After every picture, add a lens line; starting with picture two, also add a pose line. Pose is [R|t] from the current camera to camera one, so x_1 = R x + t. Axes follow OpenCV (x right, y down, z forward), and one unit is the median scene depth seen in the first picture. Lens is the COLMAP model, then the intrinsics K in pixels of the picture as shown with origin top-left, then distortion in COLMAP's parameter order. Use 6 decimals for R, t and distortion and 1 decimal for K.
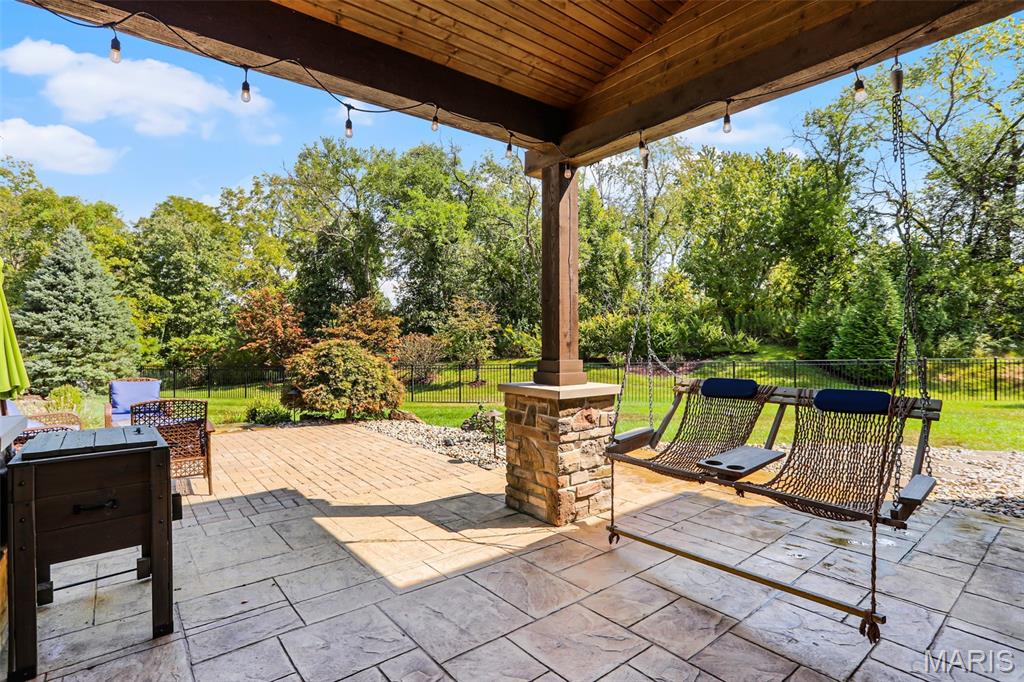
lens RADIAL K [[498.4, 0, 512.0], [0, 498.4, 341.0], [0, 0, 1]] dist [-0.053260, 0.023976]
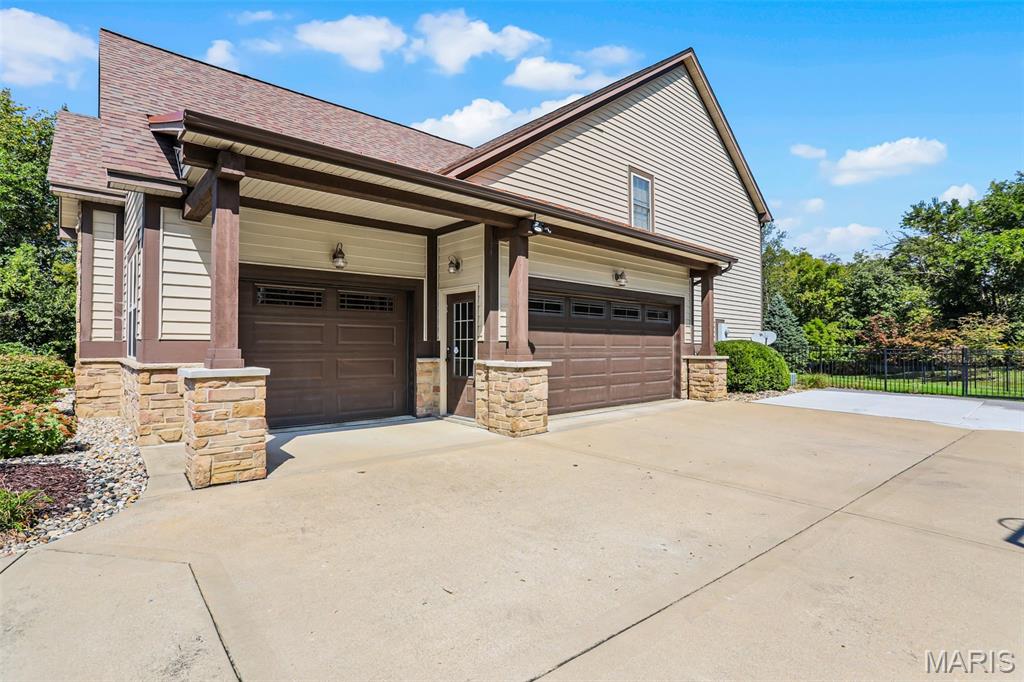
lens RADIAL K [[498.4, 0, 512.0], [0, 498.4, 341.0], [0, 0, 1]] dist [-0.053260, 0.023976]
pose [[0.046753, -0.010496, -0.998851, 0.824696], [-0.002262, 0.999941, -0.010614, 0.000174], [0.998904, 0.002756, 0.046726, -0.202653]]
